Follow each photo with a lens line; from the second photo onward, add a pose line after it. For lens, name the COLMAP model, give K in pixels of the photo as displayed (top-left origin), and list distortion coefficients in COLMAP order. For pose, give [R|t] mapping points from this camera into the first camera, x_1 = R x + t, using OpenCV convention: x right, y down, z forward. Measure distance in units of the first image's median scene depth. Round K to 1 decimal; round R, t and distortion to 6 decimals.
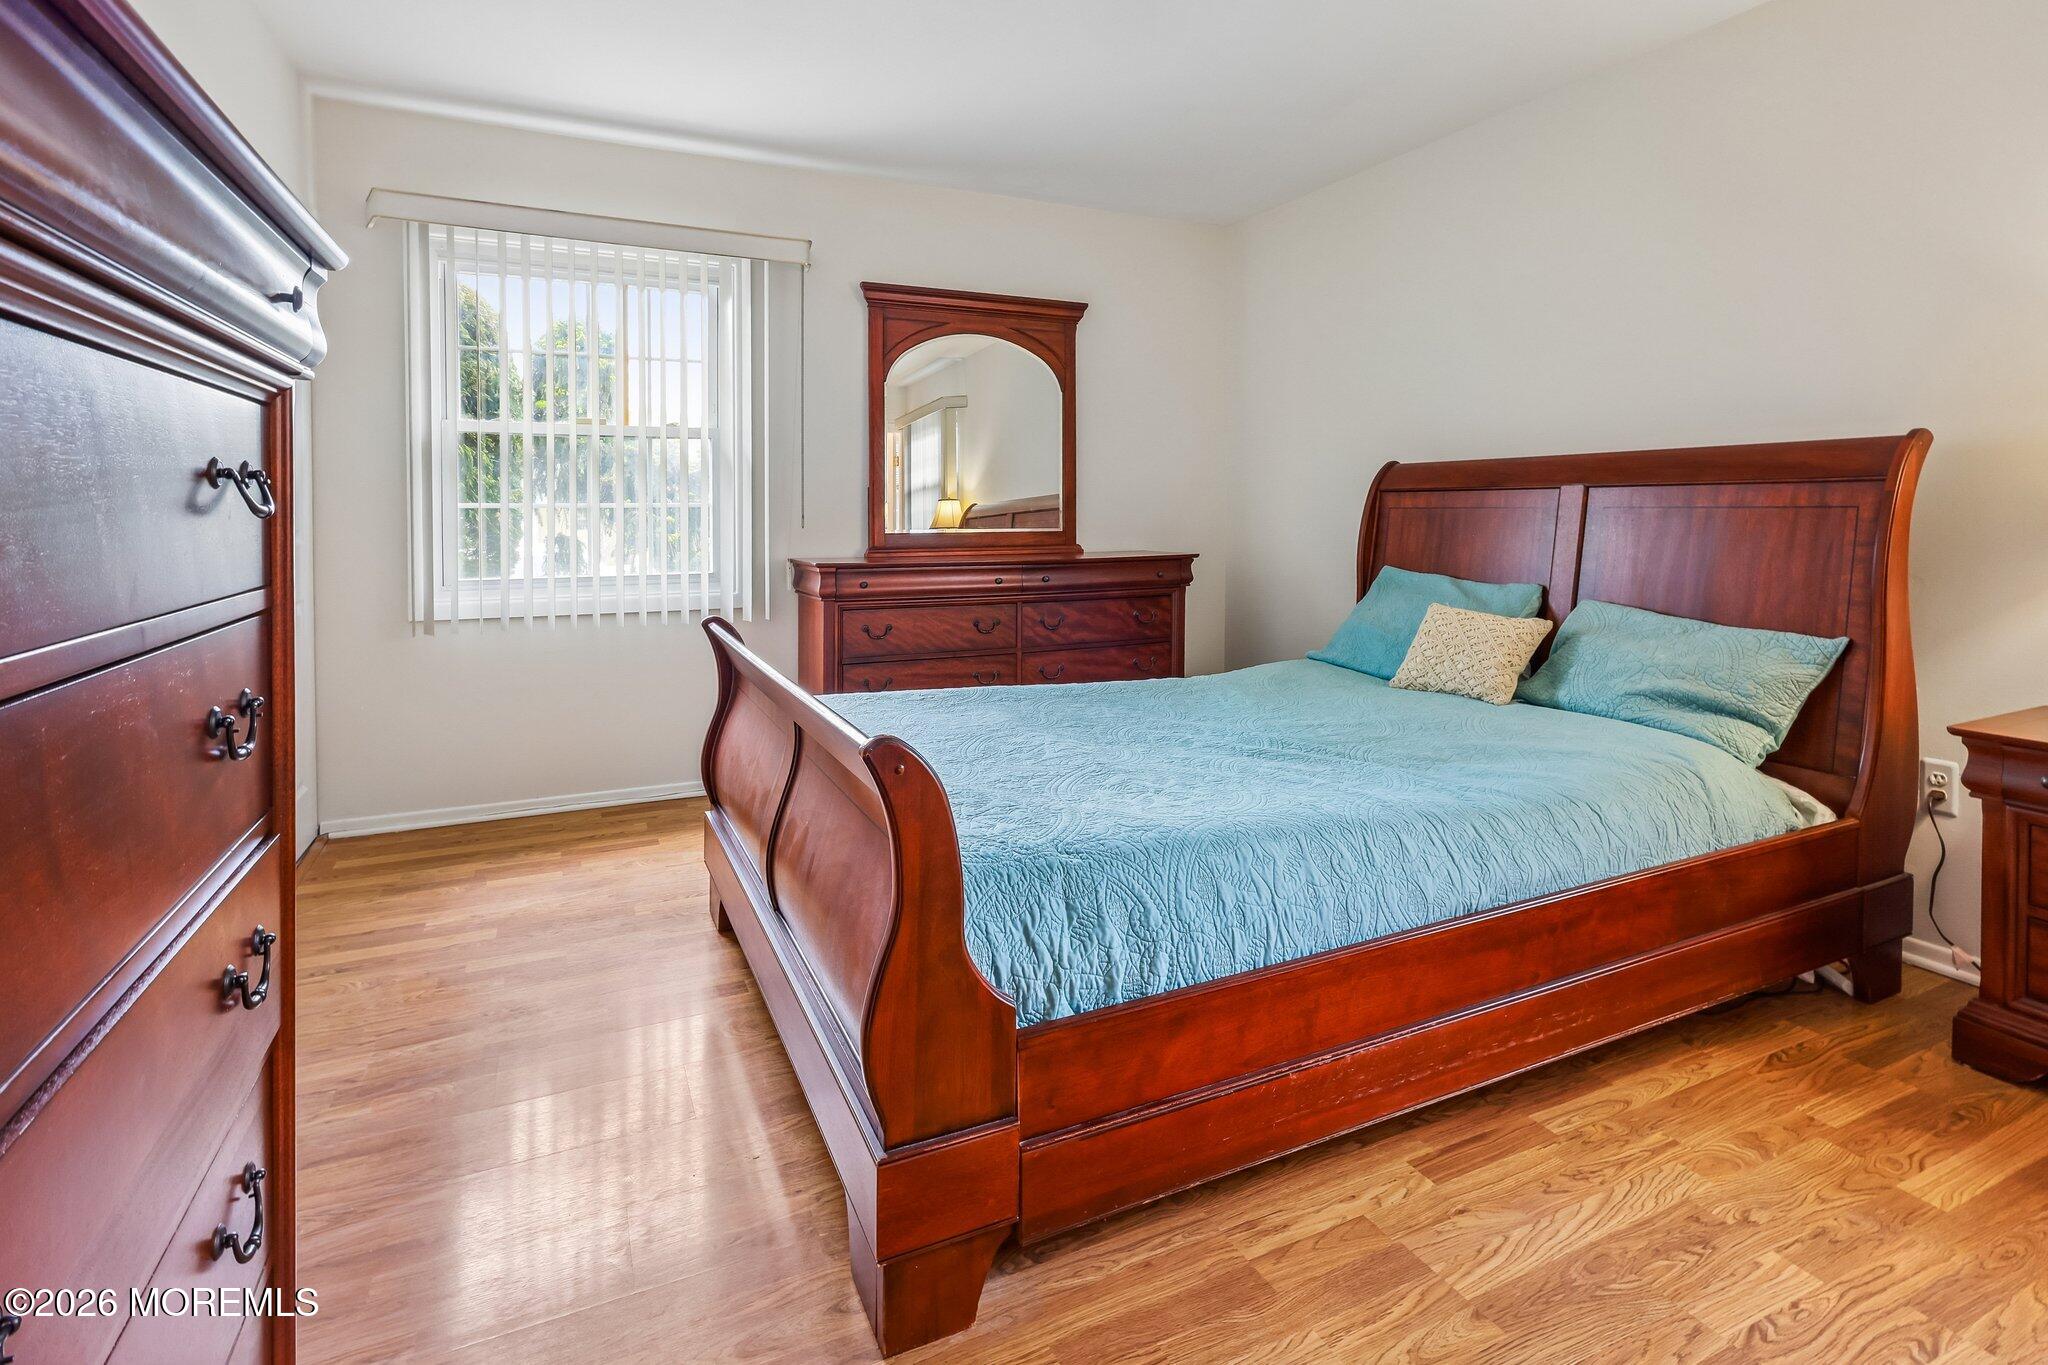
lens RADIAL K [[1022.1, 0, 1034.6], [0, 1022.1, 541.0], [0, 0, 1]] dist [0.001096, 0.000727]
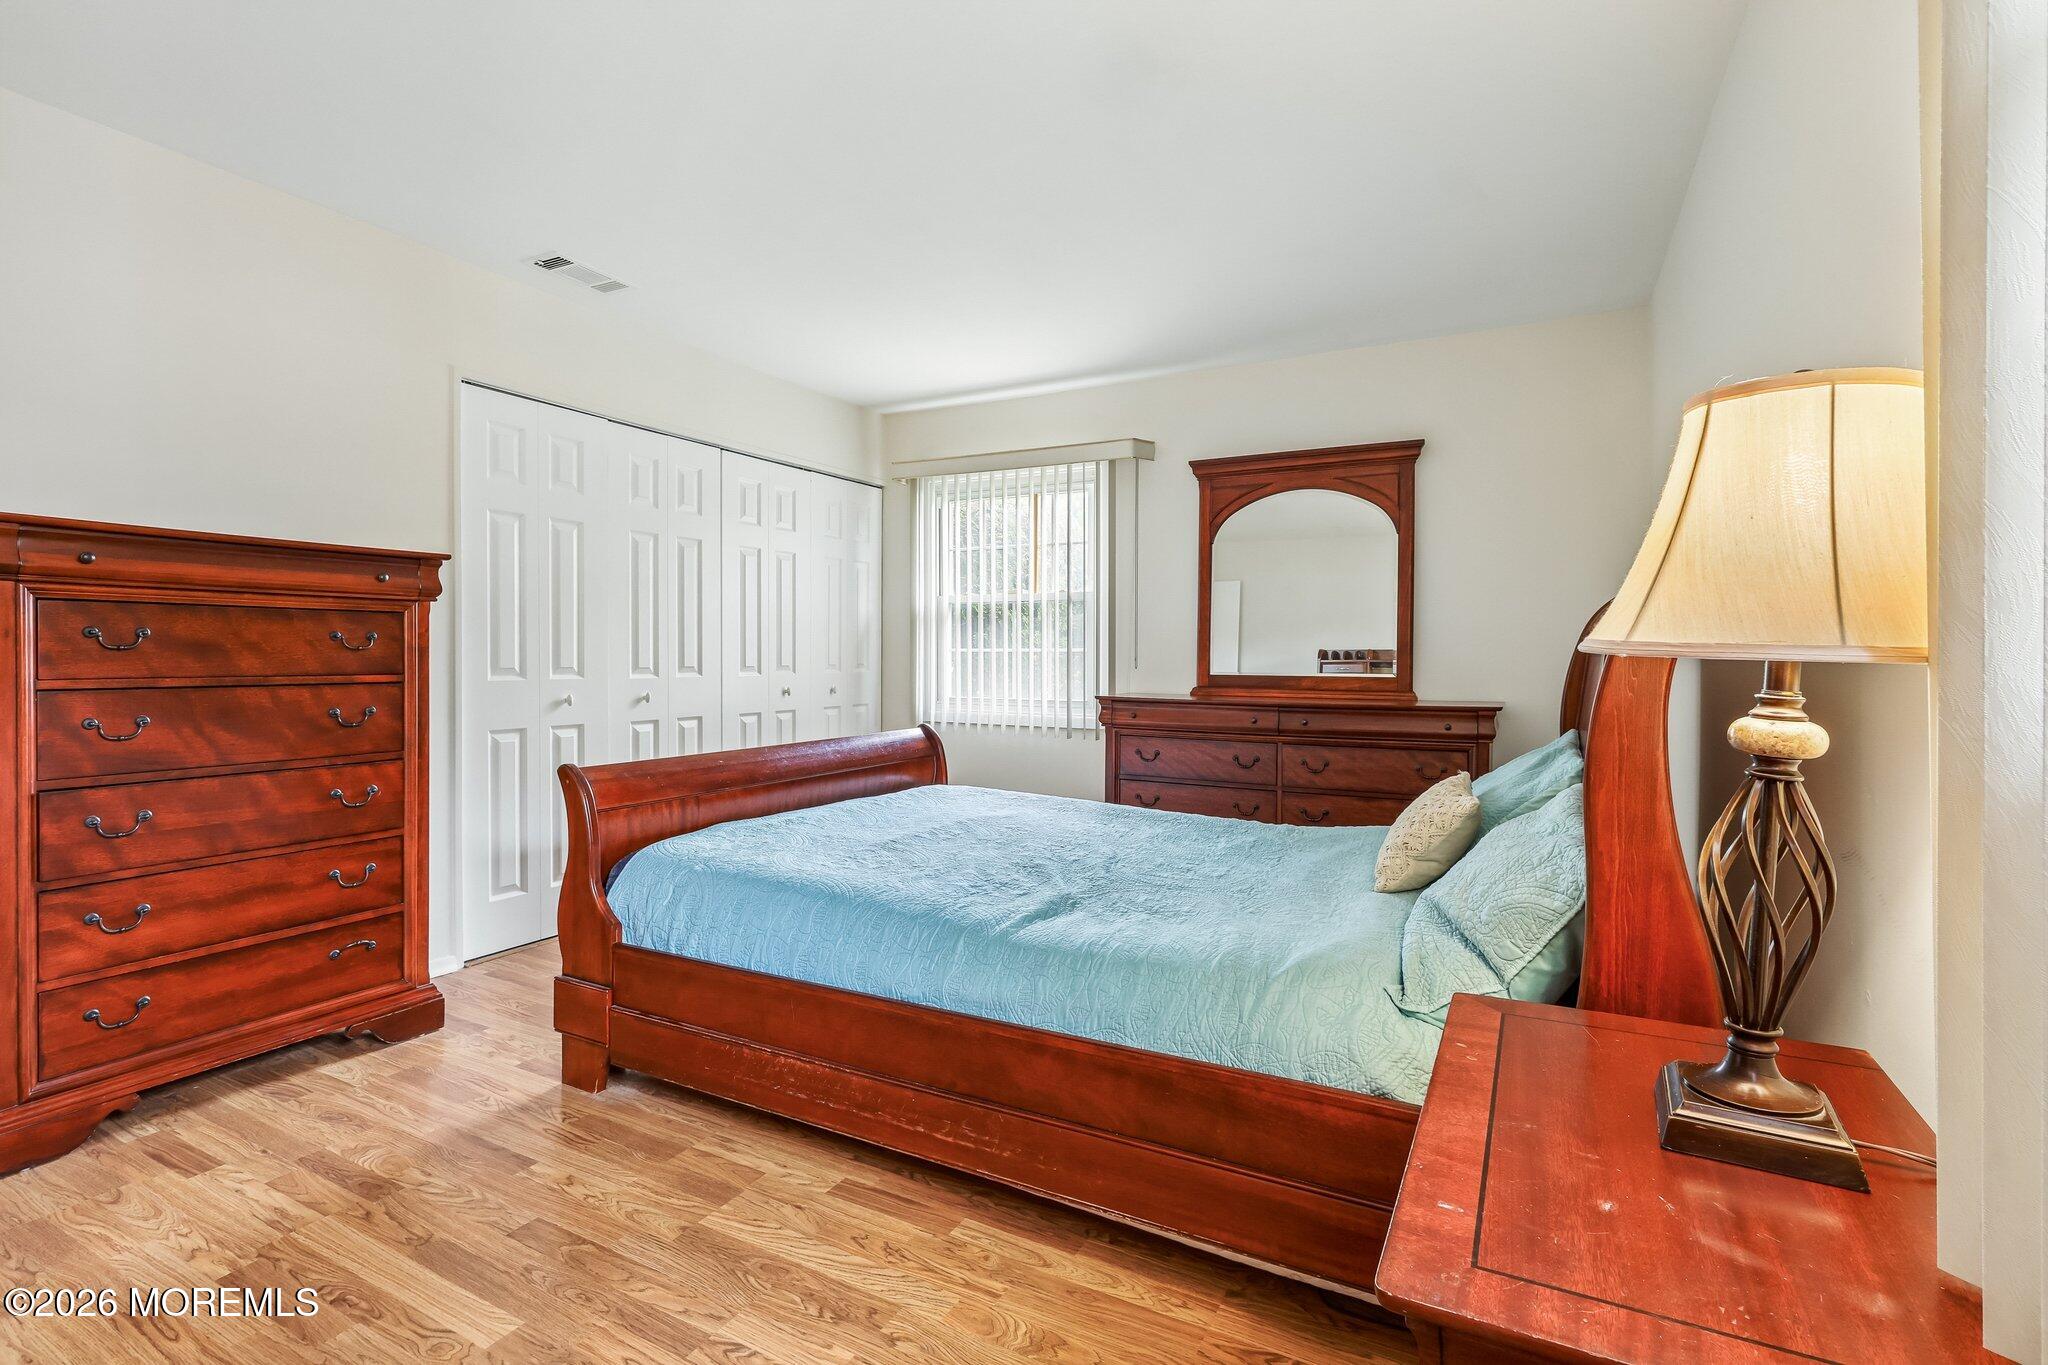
lens RADIAL K [[939.8, 0, 1019.7], [0, 939.8, 670.7], [0, 0, 1]] dist [0.001591, 0.000114]
pose [[0.589744, 0.022328, -0.807282, 0.663252], [-0.030656, 0.999516, 0.005250, -0.012395], [0.807008, 0.021652, 0.590143, 0.226067]]
